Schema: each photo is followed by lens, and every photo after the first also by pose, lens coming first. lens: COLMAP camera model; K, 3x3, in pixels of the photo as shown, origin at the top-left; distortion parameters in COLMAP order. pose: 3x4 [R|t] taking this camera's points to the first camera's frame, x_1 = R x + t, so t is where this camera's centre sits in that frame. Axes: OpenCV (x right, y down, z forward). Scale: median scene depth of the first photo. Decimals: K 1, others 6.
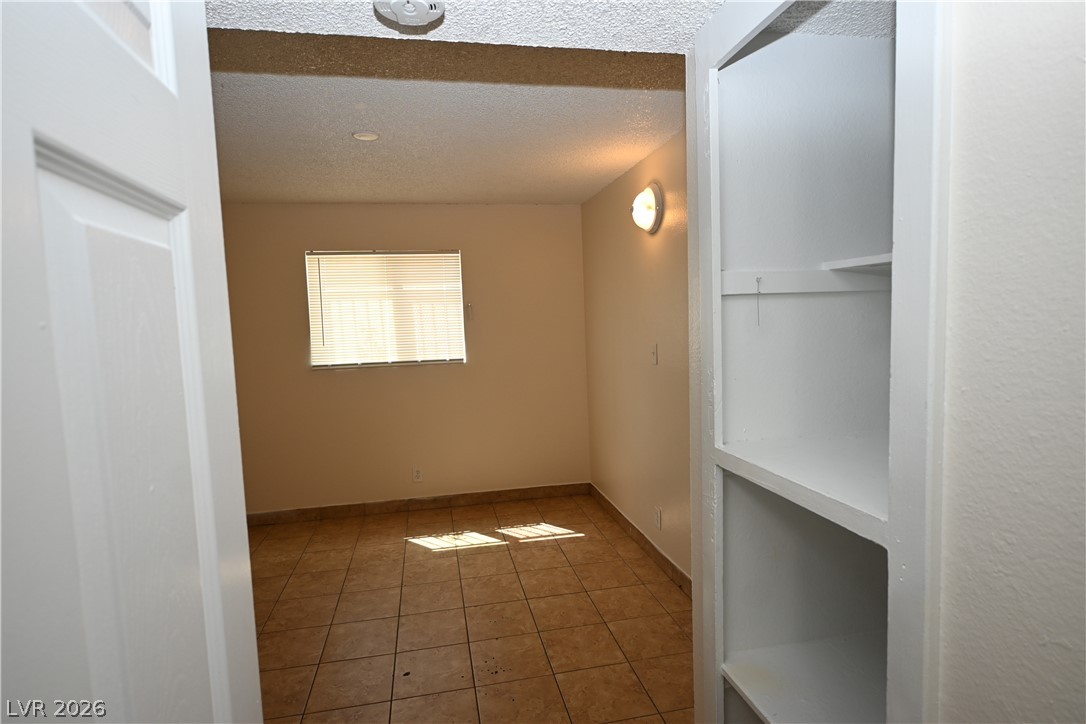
lens RADIAL K [[574.4, 0, 543.0], [0, 574.4, 359.8], [0, 0, 1]] dist [0.000489, 0.003077]
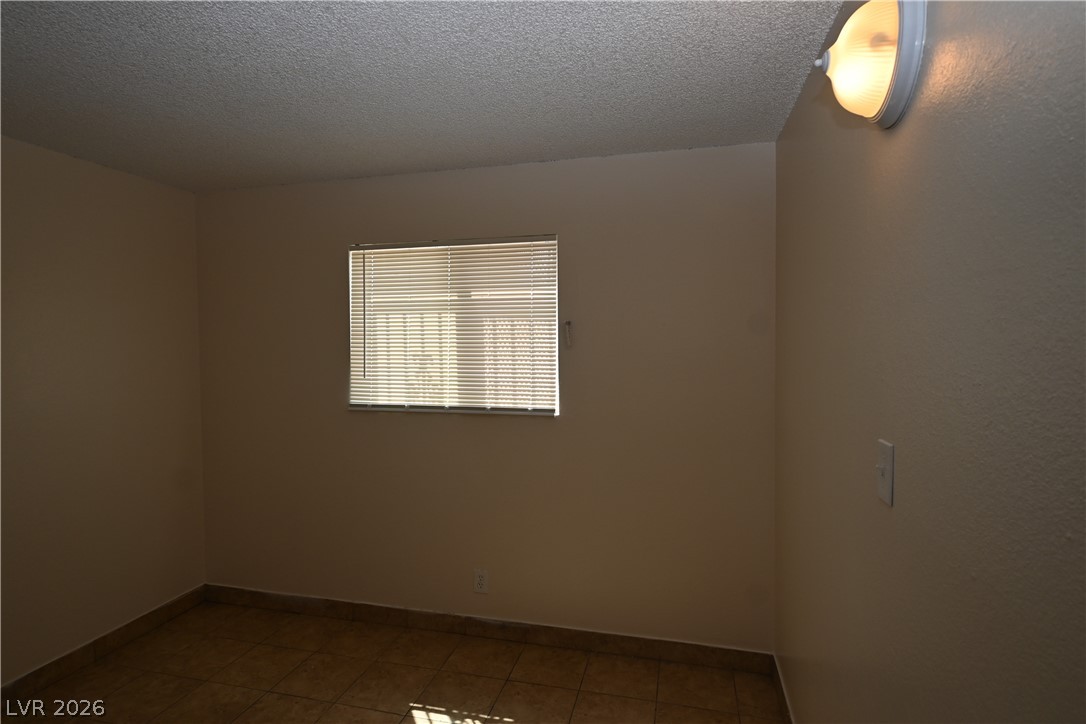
lens RADIAL K [[574.4, 0, 540.3], [0, 574.4, 359.0], [0, 0, 1]] dist [0.000489, 0.003077]
pose [[0.897657, 0.045379, -0.438353, 0.118539], [-0.055585, 0.998399, -0.010471, -0.049811], [0.437176, 0.033766, 0.898742, 0.444725]]
